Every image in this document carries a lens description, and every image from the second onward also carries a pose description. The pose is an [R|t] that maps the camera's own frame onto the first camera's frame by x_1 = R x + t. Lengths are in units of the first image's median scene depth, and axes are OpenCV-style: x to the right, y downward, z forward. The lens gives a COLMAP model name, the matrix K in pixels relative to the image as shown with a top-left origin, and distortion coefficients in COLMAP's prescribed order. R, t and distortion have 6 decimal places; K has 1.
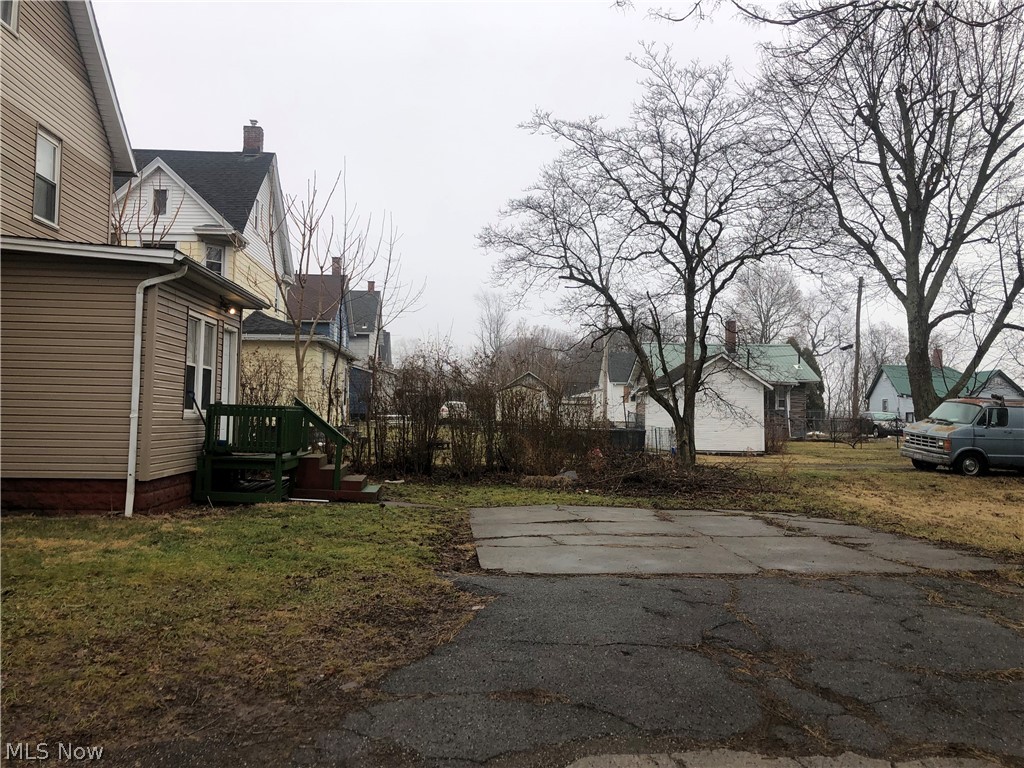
lens RADIAL K [[837.0, 0, 505.6], [0, 837.0, 382.4], [0, 0, 1]] dist [0.030891, -0.021240]
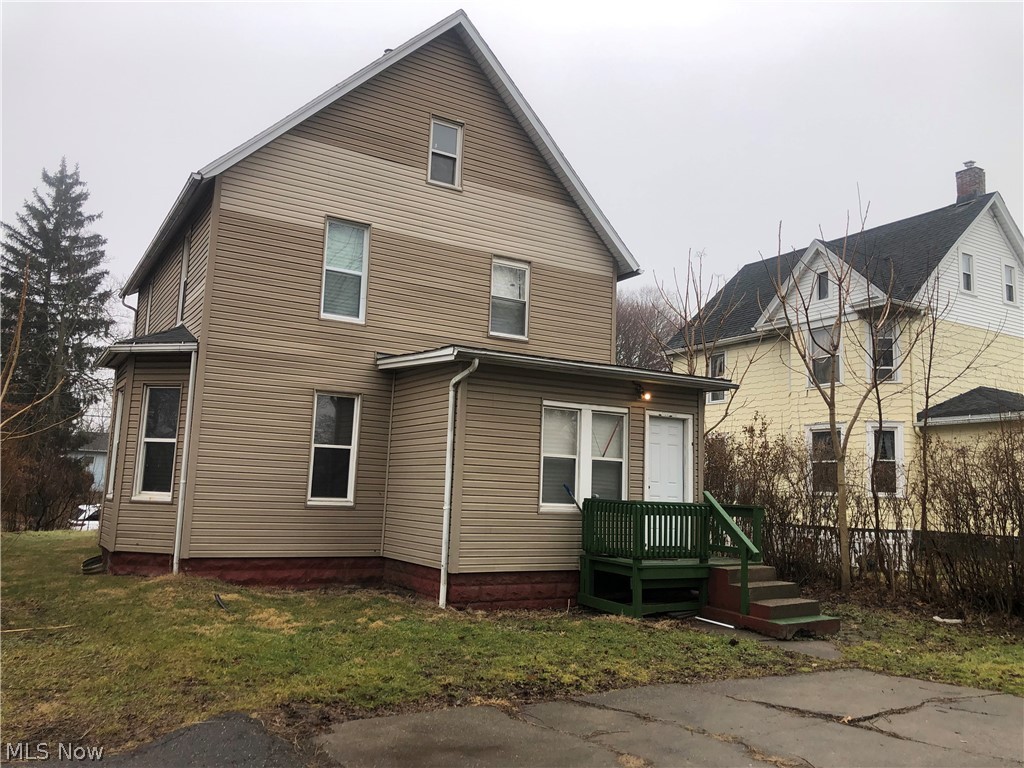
lens RADIAL K [[837.0, 0, 511.9], [0, 837.0, 374.6], [0, 0, 1]] dist [0.030891, -0.021240]
pose [[0.457248, -0.128076, -0.880069, 0.428003], [0.011789, 0.990362, -0.138002, 0.016096], [0.889261, 0.052726, 0.454351, 0.478973]]
